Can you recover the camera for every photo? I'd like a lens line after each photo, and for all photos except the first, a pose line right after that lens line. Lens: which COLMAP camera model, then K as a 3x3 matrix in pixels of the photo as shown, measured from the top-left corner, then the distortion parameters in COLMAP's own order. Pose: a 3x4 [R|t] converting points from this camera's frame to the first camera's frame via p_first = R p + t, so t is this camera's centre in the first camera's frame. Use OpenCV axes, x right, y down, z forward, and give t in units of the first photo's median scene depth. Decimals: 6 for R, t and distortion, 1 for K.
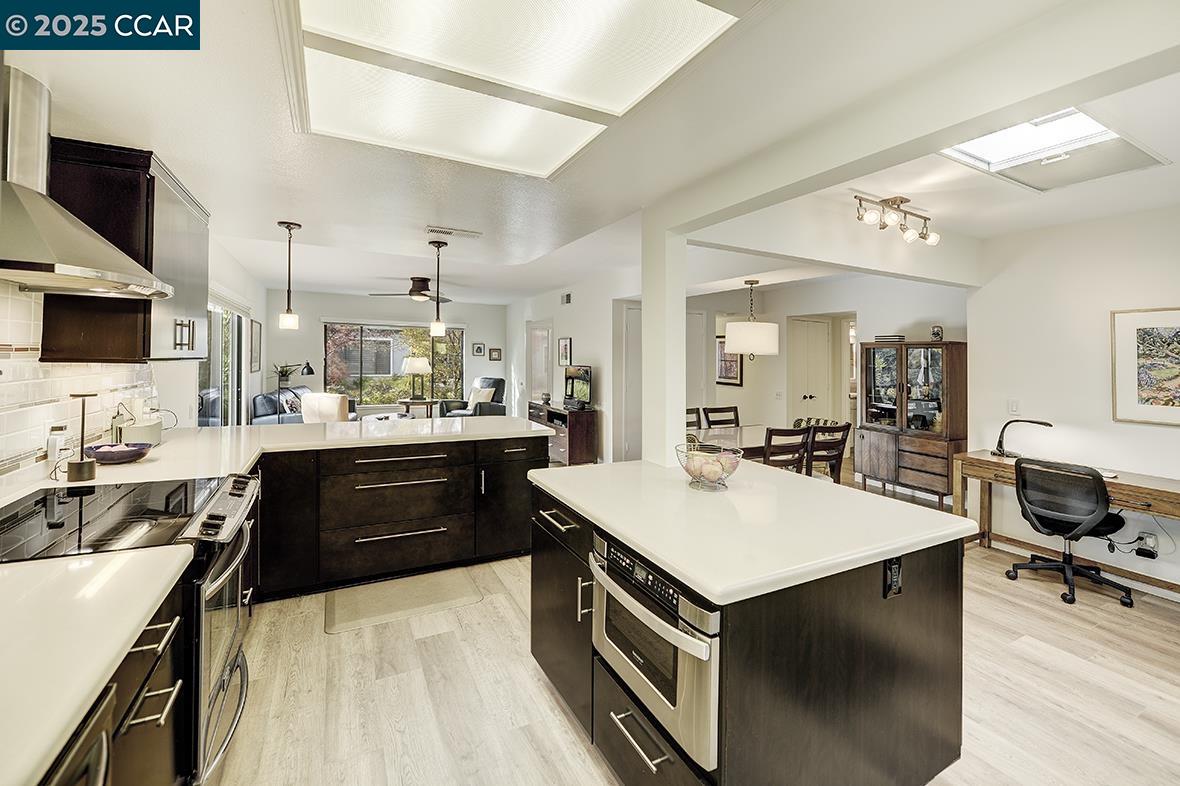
lens RADIAL K [[488.8, 0, 601.5], [0, 488.8, 351.5], [0, 0, 1]] dist [-0.008568, -0.001436]
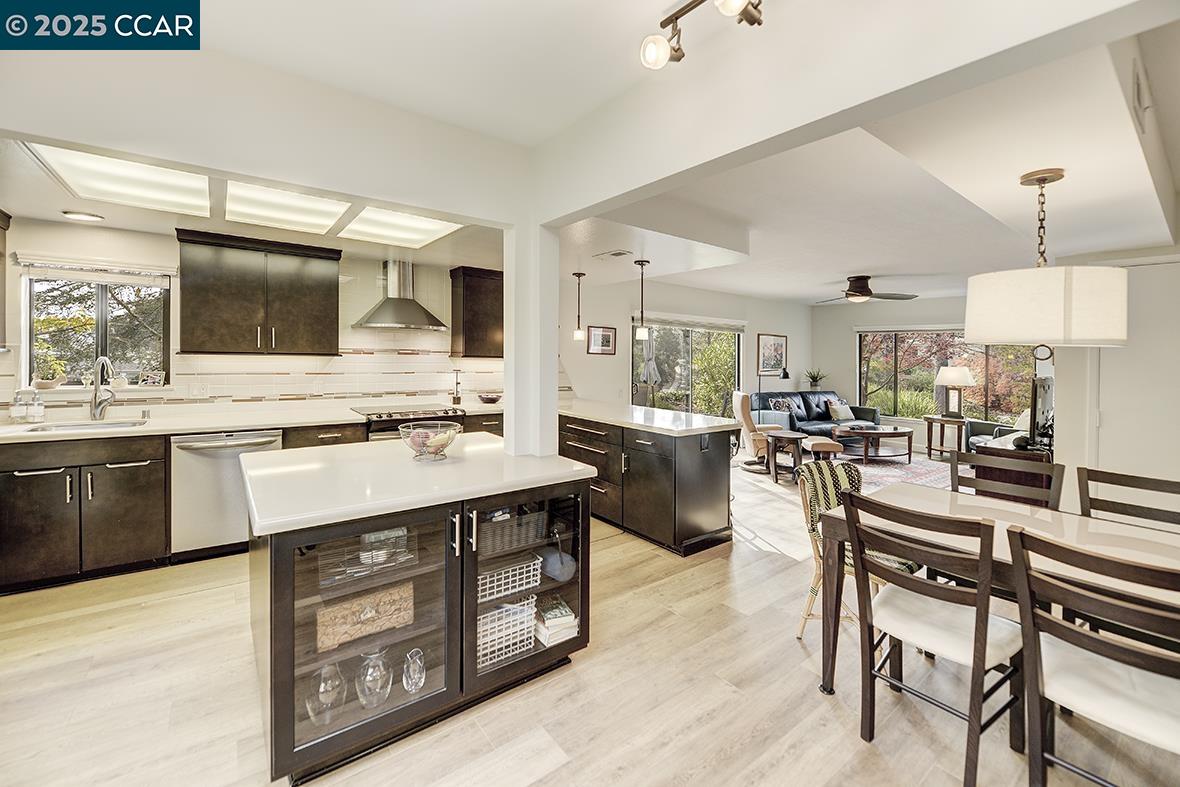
lens RADIAL K [[488.8, 0, 605.3], [0, 488.8, 361.2], [0, 0, 1]] dist [-0.008568, -0.001436]
pose [[0.171150, -0.007139, -0.985219, 0.597803], [-0.004854, 0.999956, -0.008089, 0.023599], [0.985233, 0.006166, 0.171108, 0.506911]]
